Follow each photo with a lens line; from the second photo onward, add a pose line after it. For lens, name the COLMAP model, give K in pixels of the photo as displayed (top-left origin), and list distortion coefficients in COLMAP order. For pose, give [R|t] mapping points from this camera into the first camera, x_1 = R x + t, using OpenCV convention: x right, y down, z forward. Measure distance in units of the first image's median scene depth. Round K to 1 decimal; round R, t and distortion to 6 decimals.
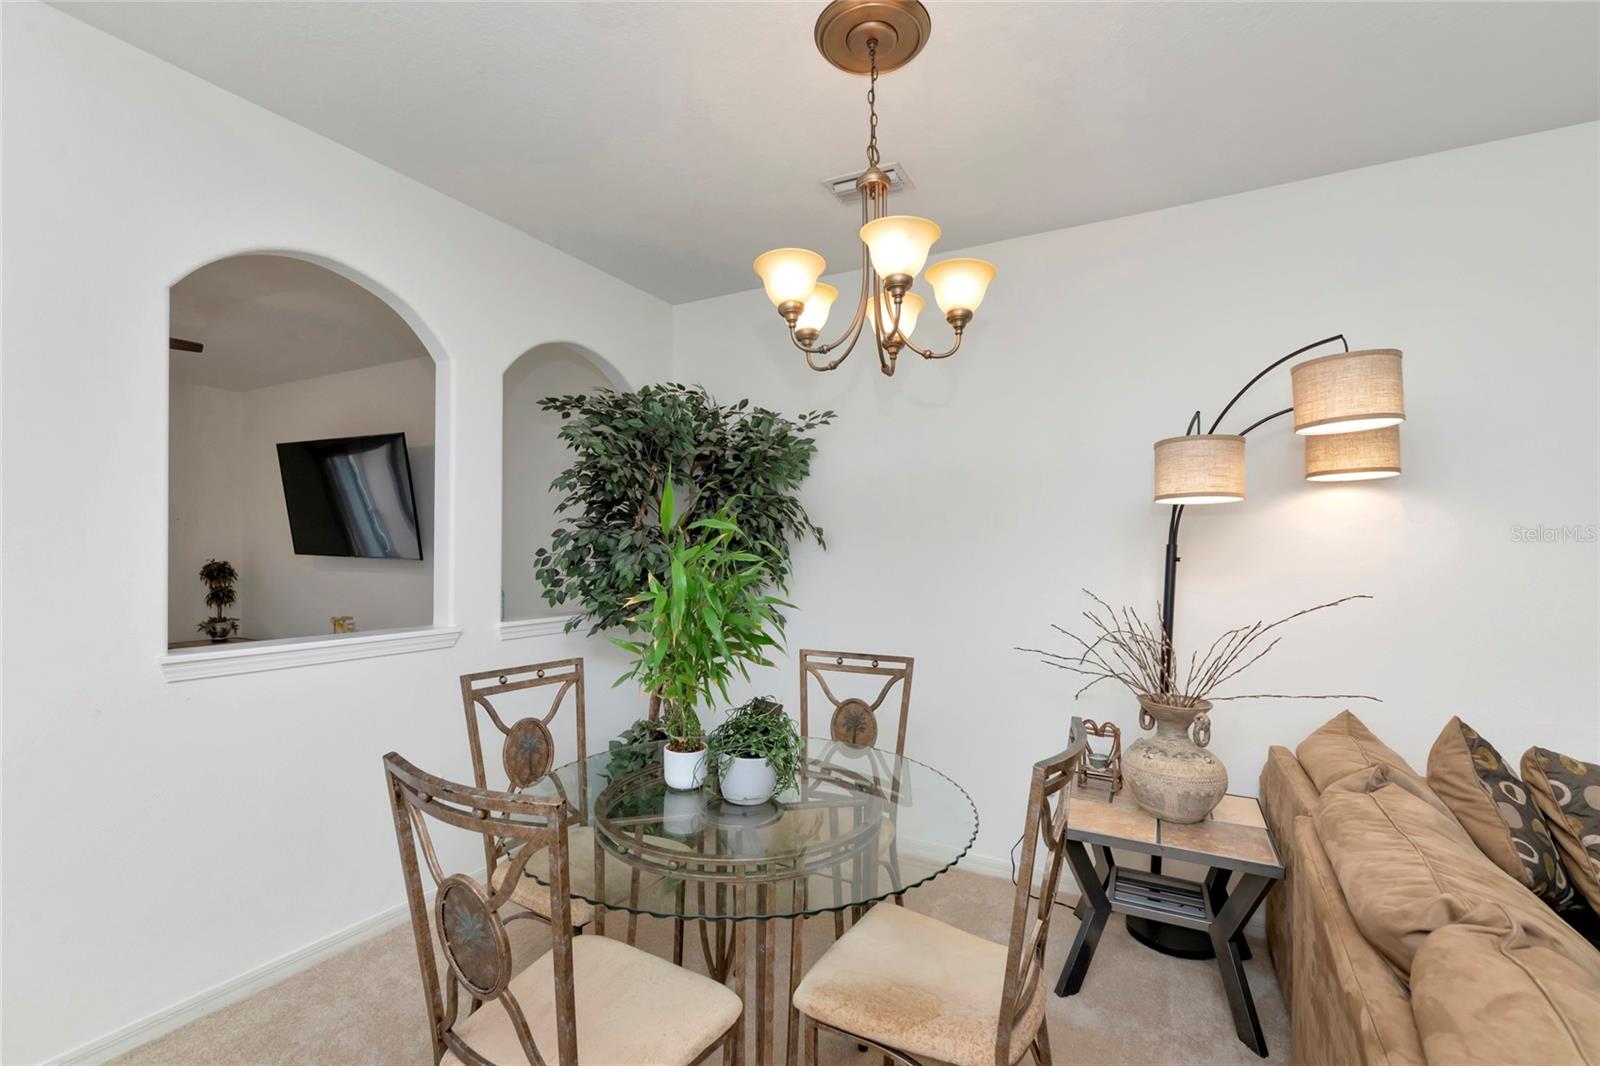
lens RADIAL K [[731.8, 0, 800.6], [0, 731.8, 548.2], [0, 0, 1]] dist [0.001296, -0.000748]
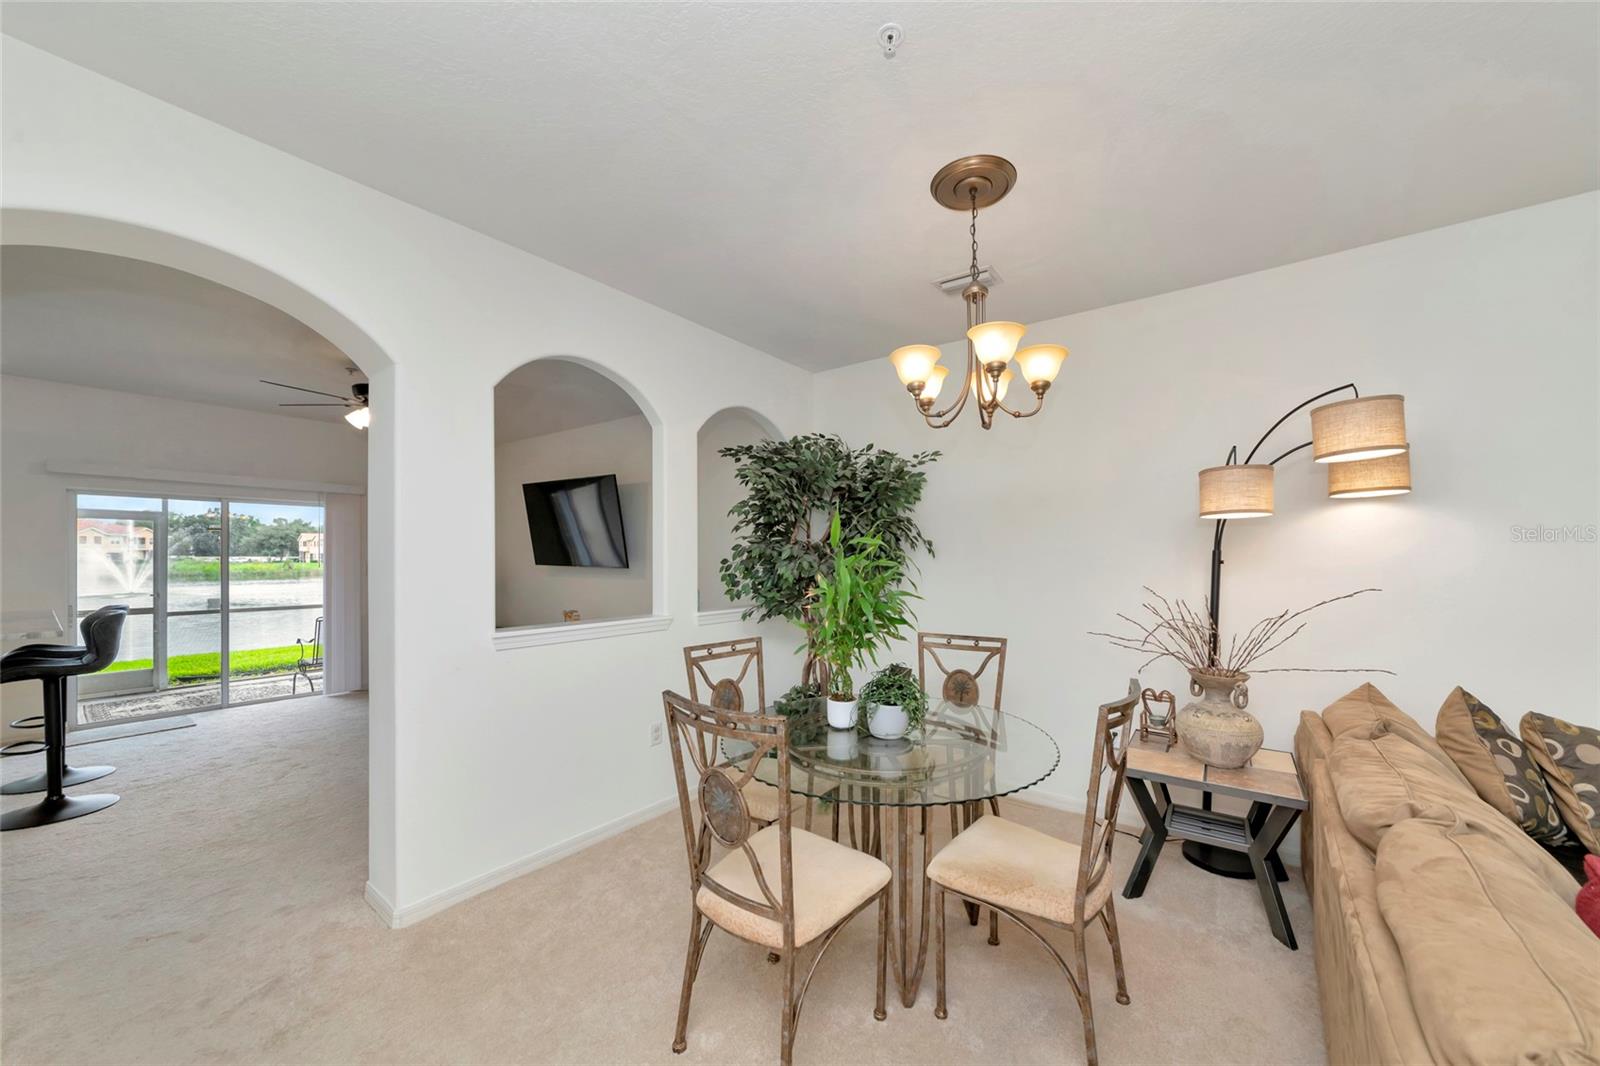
lens RADIAL K [[591.7, 0, 831.2], [0, 591.7, 555.4], [0, 0, 1]] dist [0.005563, -0.000459]
pose [[0.992093, -0.011124, -0.125008, -0.029523], [0.010894, 0.999937, -0.002529, -0.001094], [0.125028, 0.001147, 0.992153, -0.119333]]
